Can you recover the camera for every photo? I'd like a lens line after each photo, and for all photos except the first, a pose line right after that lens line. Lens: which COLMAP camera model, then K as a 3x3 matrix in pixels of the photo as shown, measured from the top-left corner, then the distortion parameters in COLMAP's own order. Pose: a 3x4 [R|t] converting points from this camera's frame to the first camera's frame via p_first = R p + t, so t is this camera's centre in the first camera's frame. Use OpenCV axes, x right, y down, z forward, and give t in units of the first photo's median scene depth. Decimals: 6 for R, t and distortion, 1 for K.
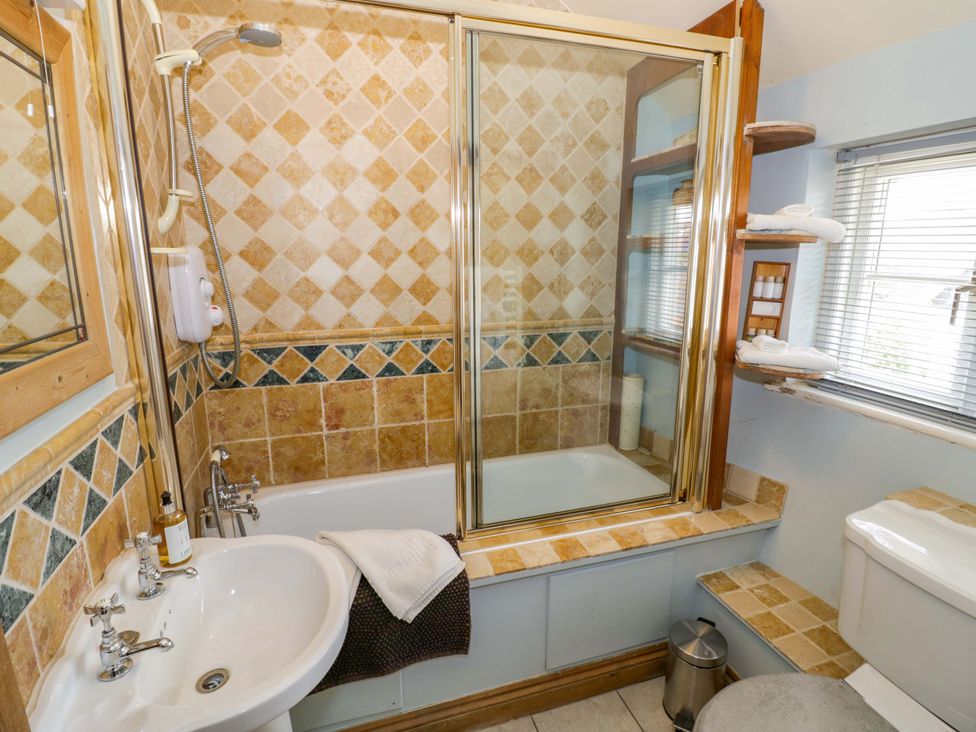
lens RADIAL K [[537.8, 0, 482.8], [0, 537.8, 367.8], [0, 0, 1]] dist [-0.000144, -0.006213]
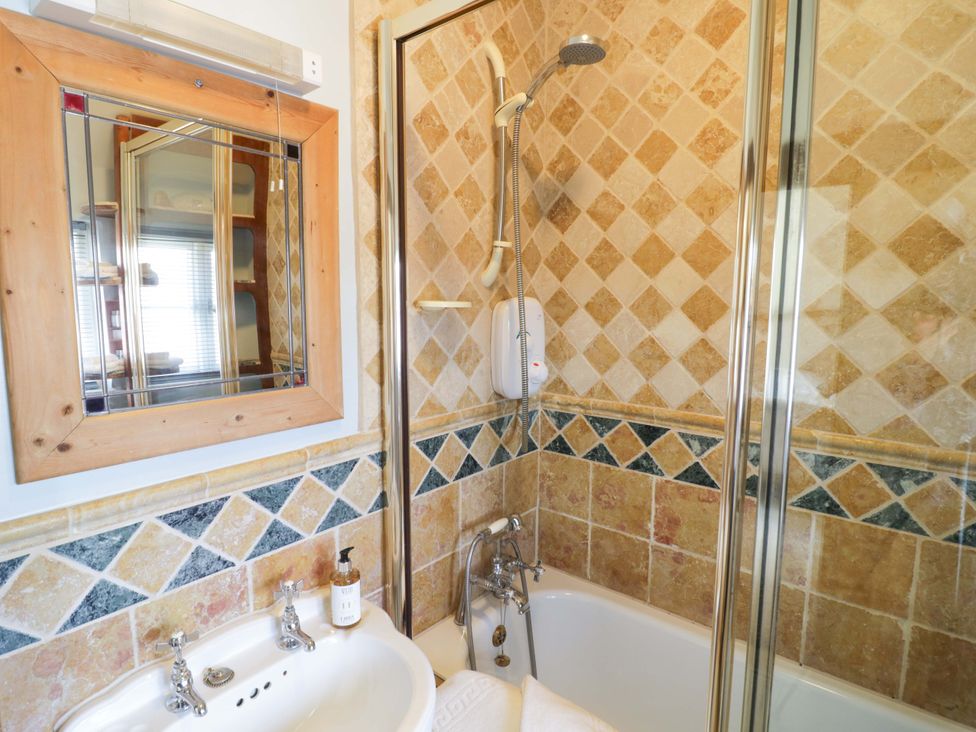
lens RADIAL K [[537.8, 0, 488.1], [0, 537.8, 357.4], [0, 0, 1]] dist [-0.000144, -0.006213]
pose [[0.520020, 0.105089, -0.847665, 0.207537], [-0.185575, 0.982598, 0.007972, -0.101907], [0.833751, 0.153159, 0.530473, 0.393113]]
